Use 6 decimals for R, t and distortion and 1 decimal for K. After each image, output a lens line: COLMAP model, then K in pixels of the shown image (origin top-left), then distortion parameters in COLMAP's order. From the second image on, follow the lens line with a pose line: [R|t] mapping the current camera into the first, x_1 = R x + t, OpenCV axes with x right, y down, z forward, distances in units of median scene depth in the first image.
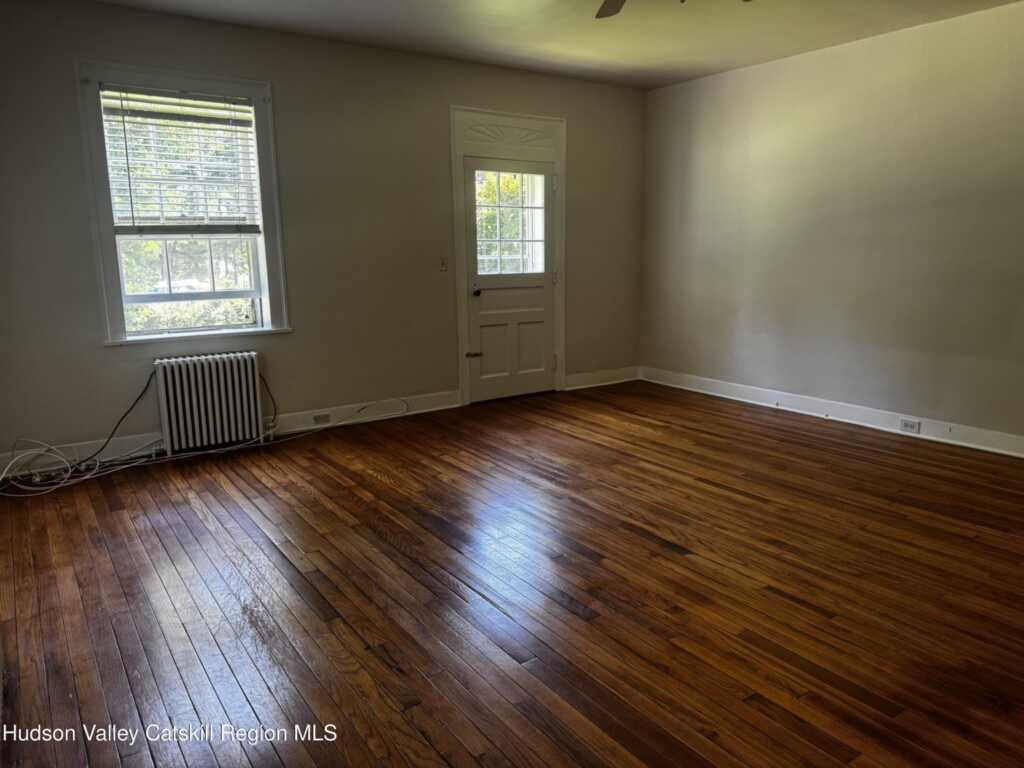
lens RADIAL K [[726.0, 0, 511.4], [0, 726.0, 374.3], [0, 0, 1]] dist [0.025568, -0.014469]
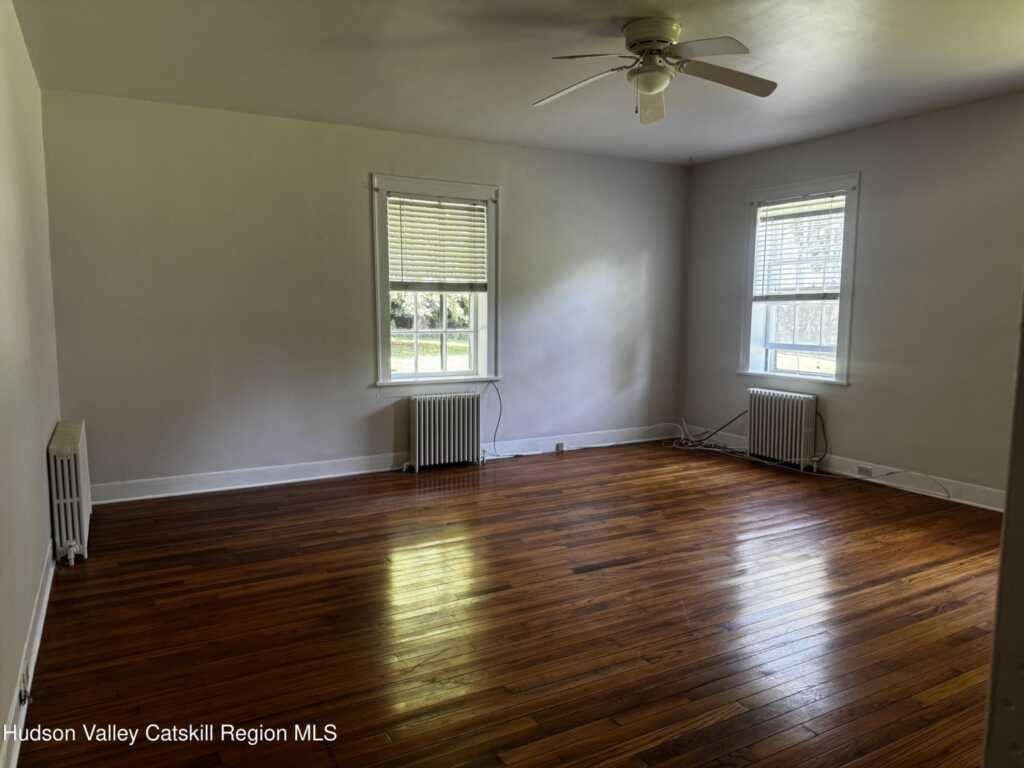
lens RADIAL K [[726.0, 0, 511.2], [0, 726.0, 384.8], [0, 0, 1]] dist [0.025568, -0.014469]
pose [[-0.105018, 0.122261, -0.986926, 0.939383], [-0.170788, 0.975452, 0.139013, -0.138080], [0.979695, 0.183154, -0.081560, 0.625752]]
